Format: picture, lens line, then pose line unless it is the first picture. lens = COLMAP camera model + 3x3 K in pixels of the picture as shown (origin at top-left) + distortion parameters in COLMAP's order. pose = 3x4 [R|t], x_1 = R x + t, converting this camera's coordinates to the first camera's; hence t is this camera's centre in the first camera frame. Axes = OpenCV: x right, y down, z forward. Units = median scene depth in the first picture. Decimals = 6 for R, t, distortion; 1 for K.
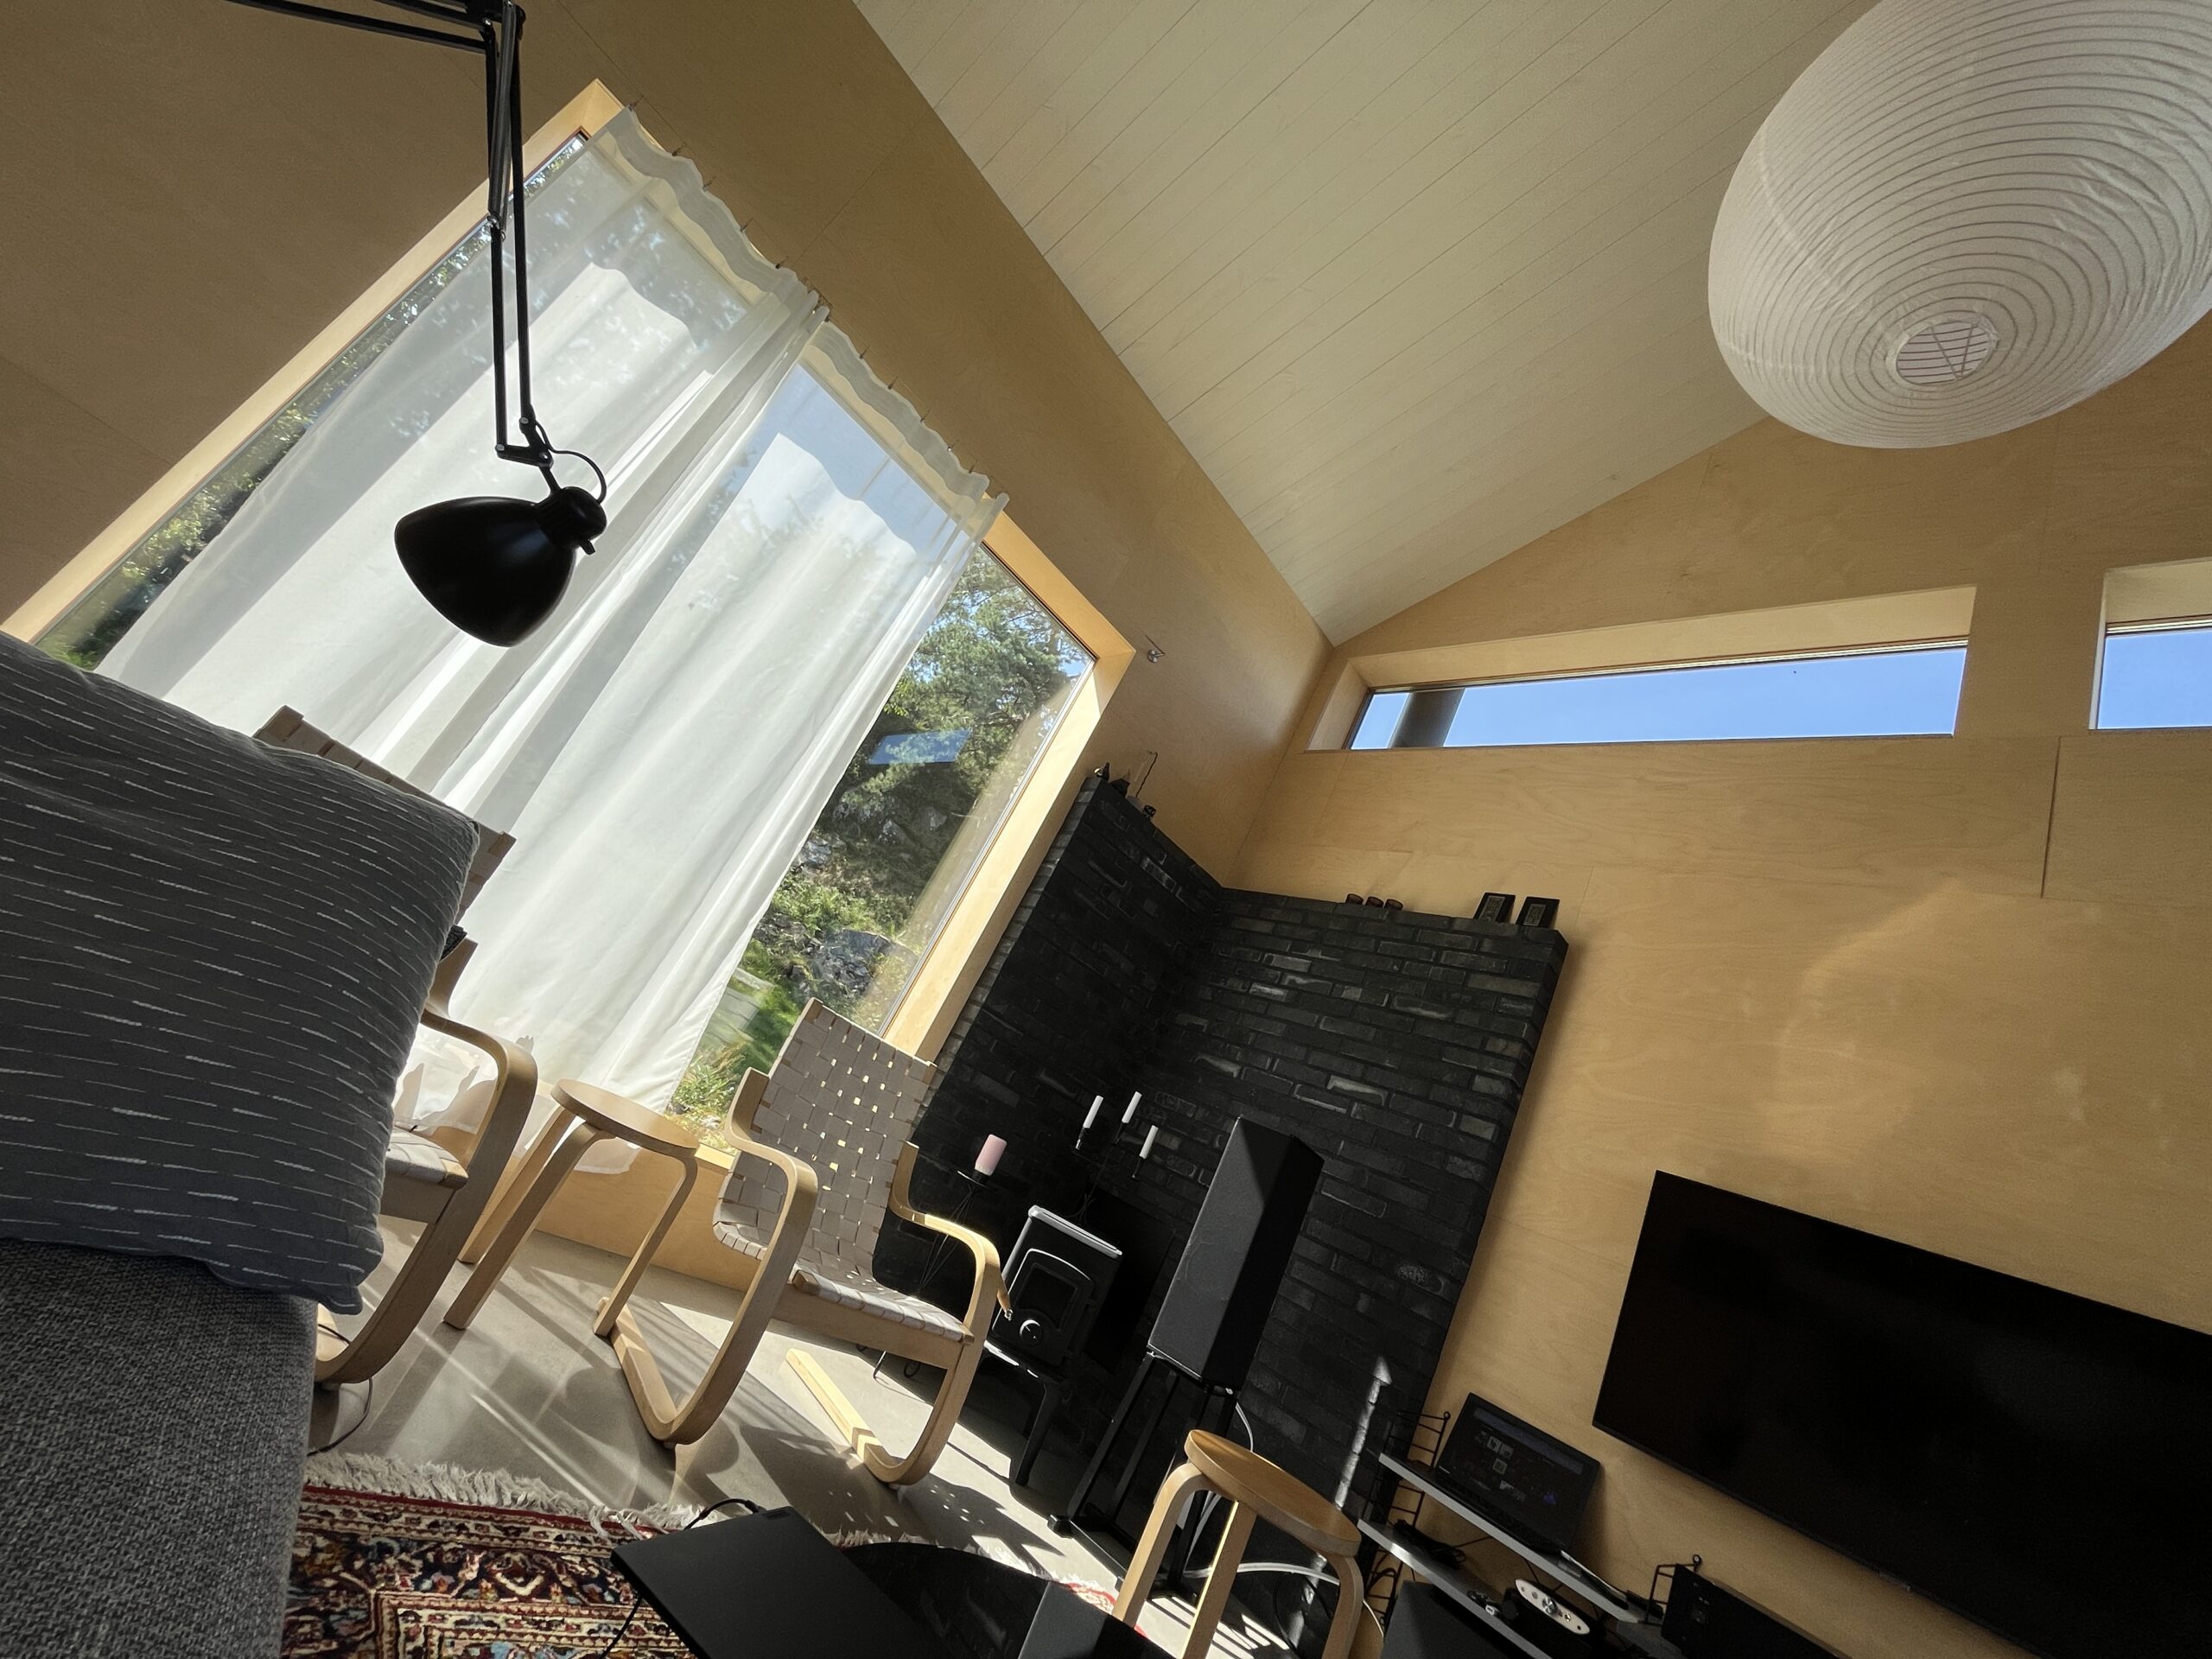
lens RADIAL K [[900.9, 0, 1108.8], [0, 900.9, 836.4], [0, 0, 1]] dist [-0.001527, -0.000140]
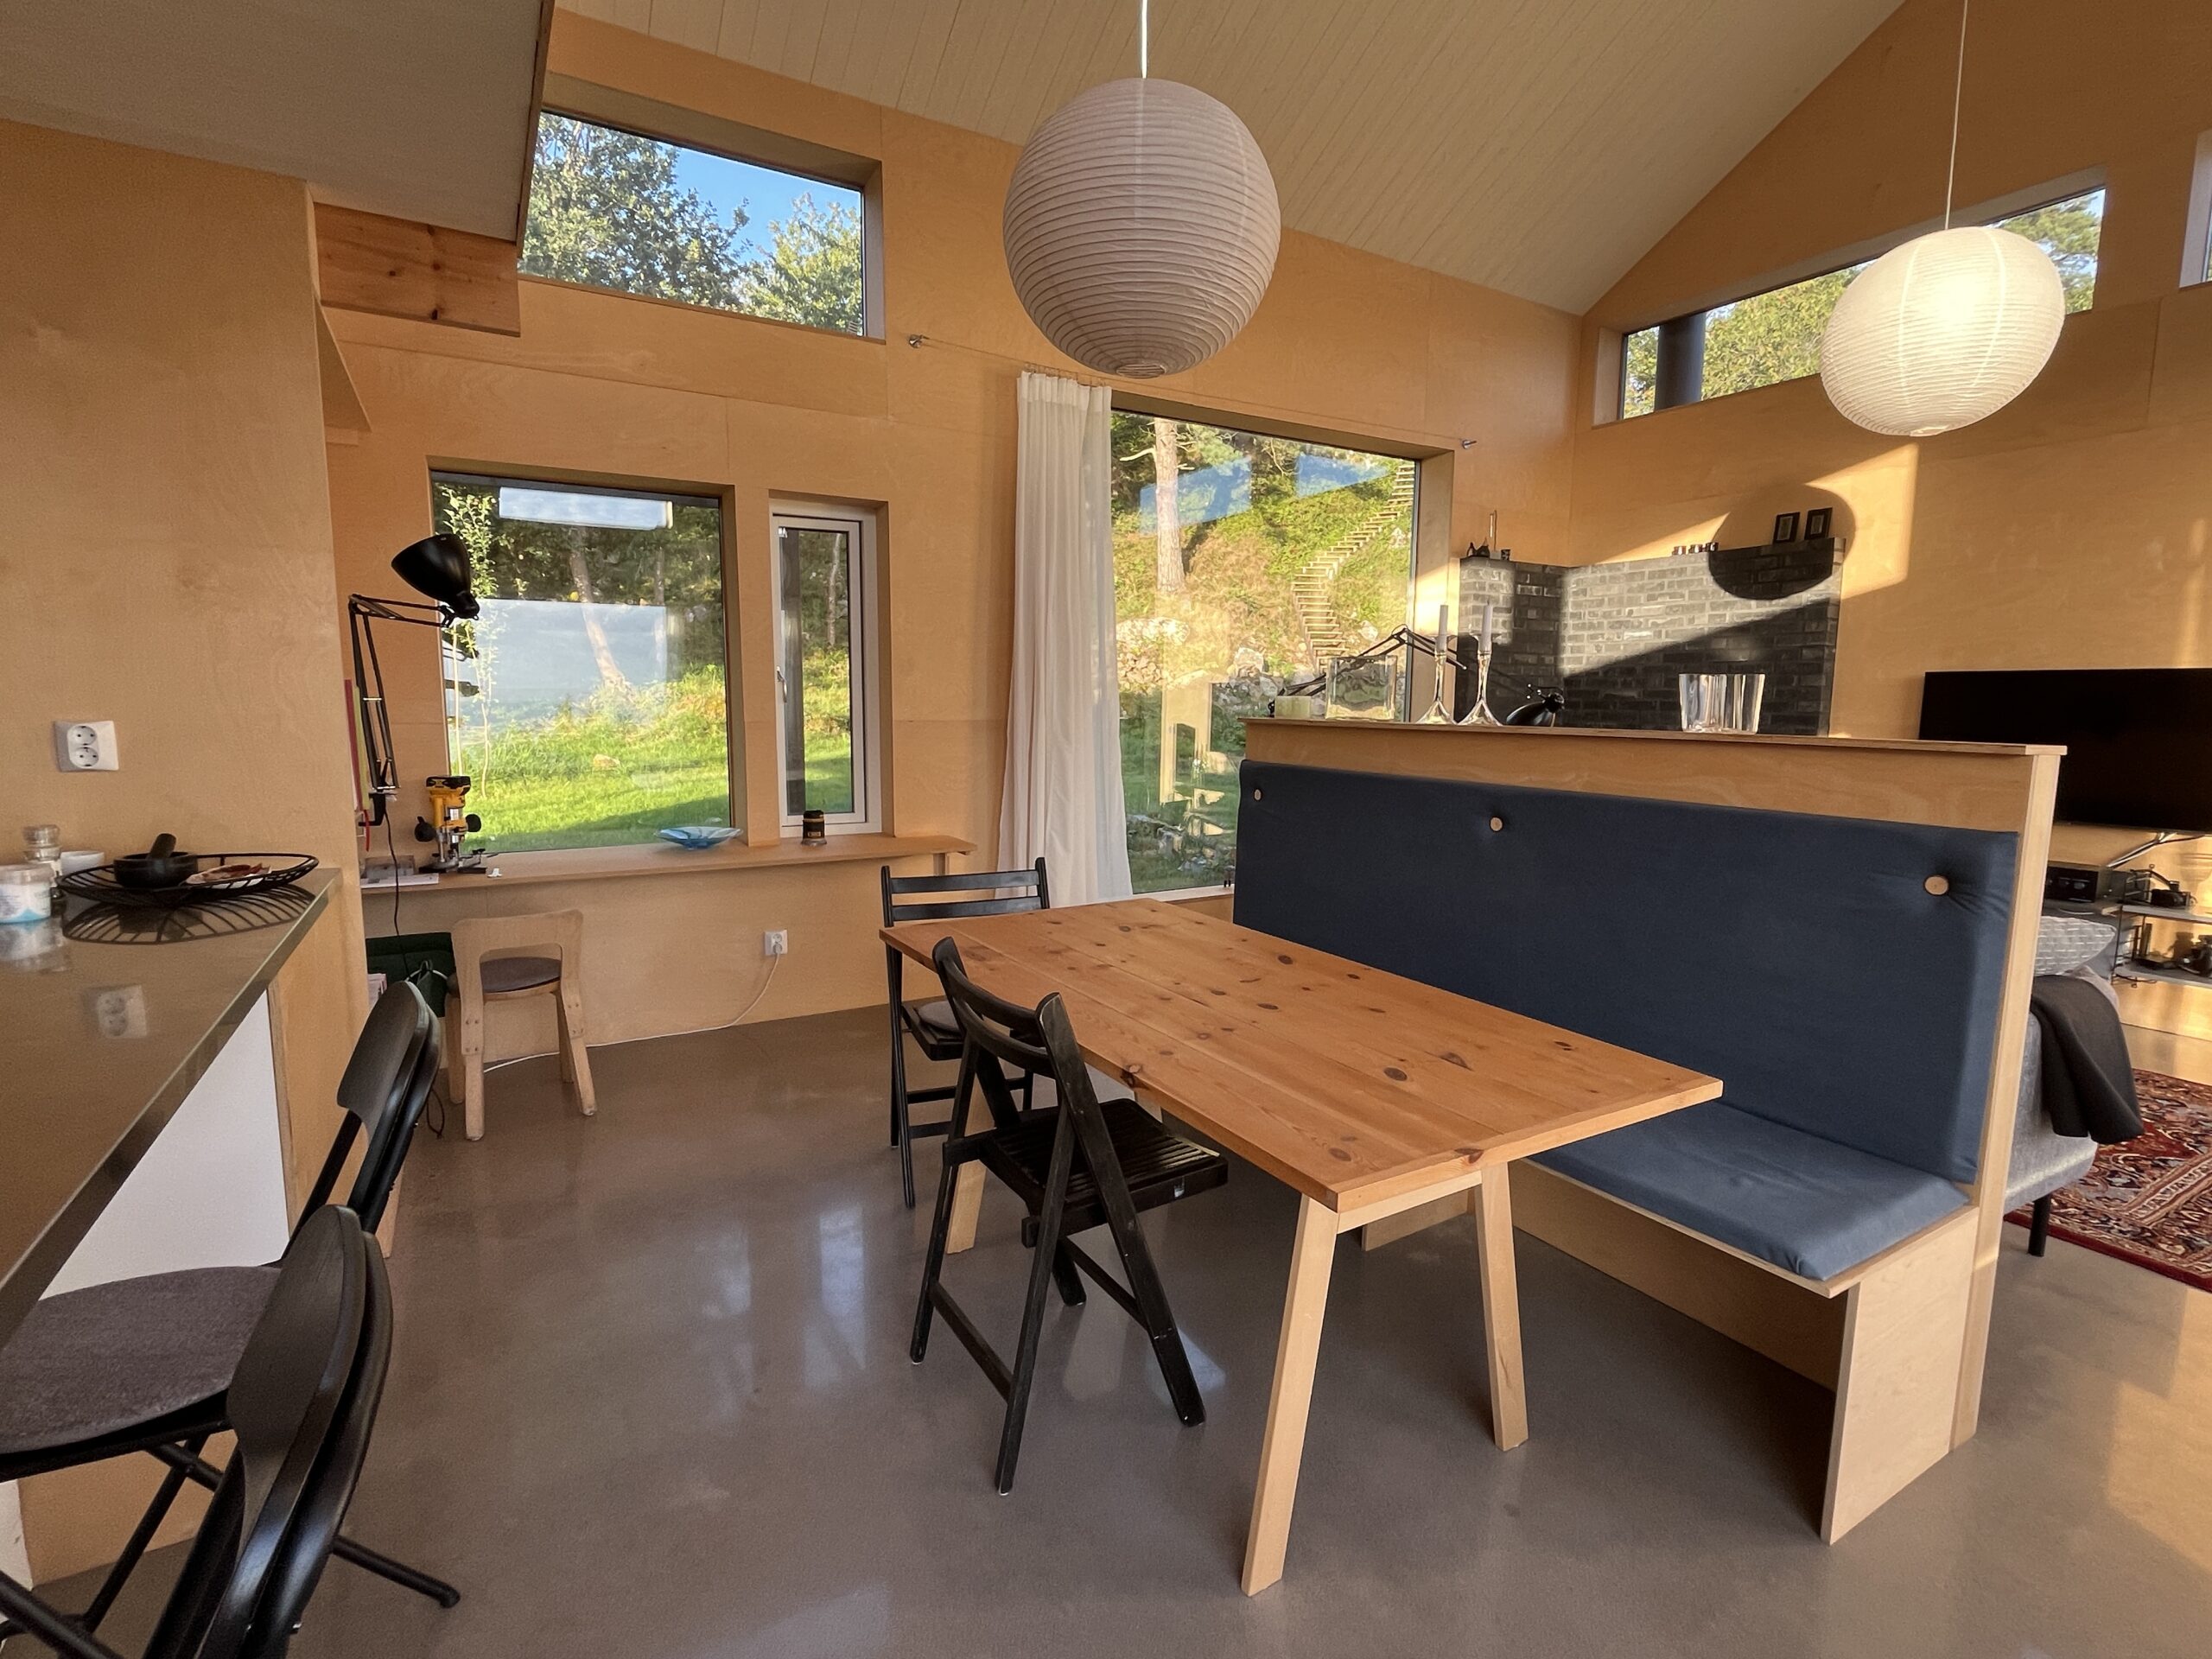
lens RADIAL K [[1049.5, 0, 1106.0], [0, 1049.5, 829.5], [0, 0, 1]] dist [-0.007592, 0.000211]
pose [[0.869398, -0.397172, -0.293942, -0.222324], [0.482343, 0.811255, 0.330472, -0.611131], [0.107208, -0.429092, 0.896876, -0.834407]]
